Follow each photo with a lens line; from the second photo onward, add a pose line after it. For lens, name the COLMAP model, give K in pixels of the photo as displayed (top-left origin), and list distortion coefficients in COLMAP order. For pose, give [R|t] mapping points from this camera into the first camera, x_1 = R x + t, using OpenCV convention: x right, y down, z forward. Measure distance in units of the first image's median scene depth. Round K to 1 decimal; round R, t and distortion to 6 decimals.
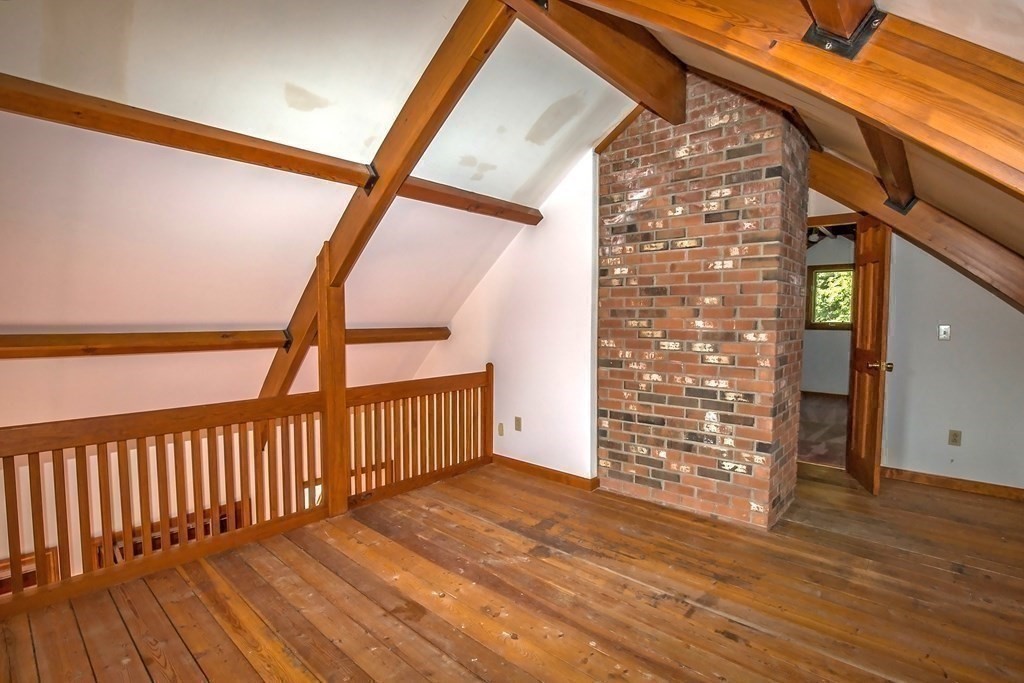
lens RADIAL K [[473.1, 0, 516.9], [0, 473.1, 342.0], [0, 0, 1]] dist [-0.028508, 0.001337]
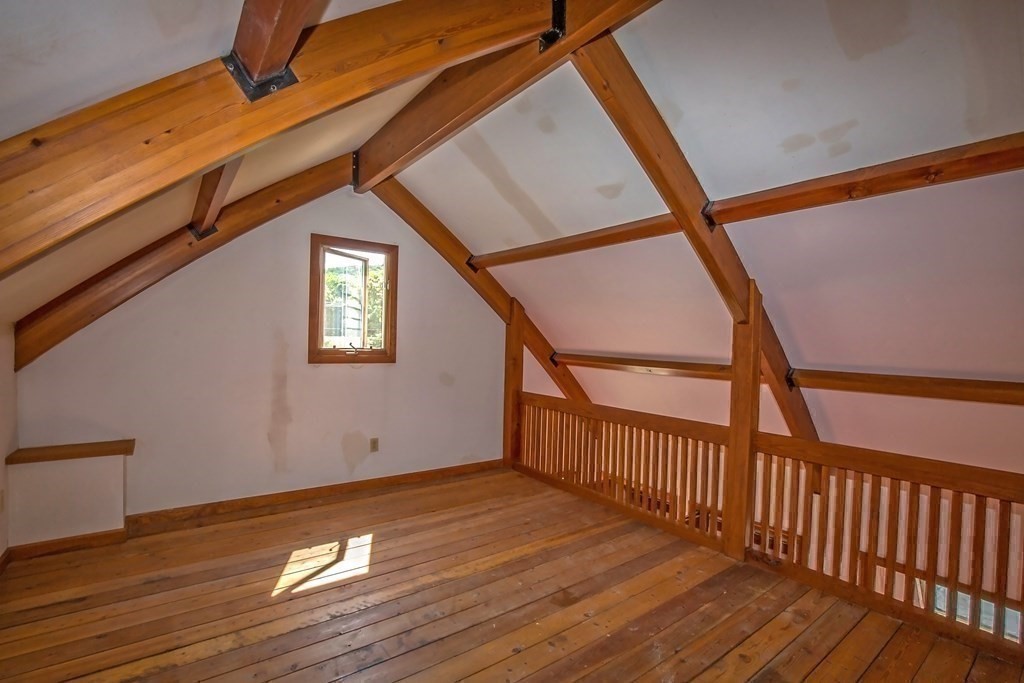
lens RADIAL K [[473.1, 0, 542.2], [0, 473.1, 347.1], [0, 0, 1]] dist [-0.028508, 0.001337]
pose [[-0.168929, -0.008068, -0.985595, 0.757129], [-0.083889, 0.996456, 0.006222, -0.045774], [0.982052, 0.083731, -0.169007, 0.871310]]
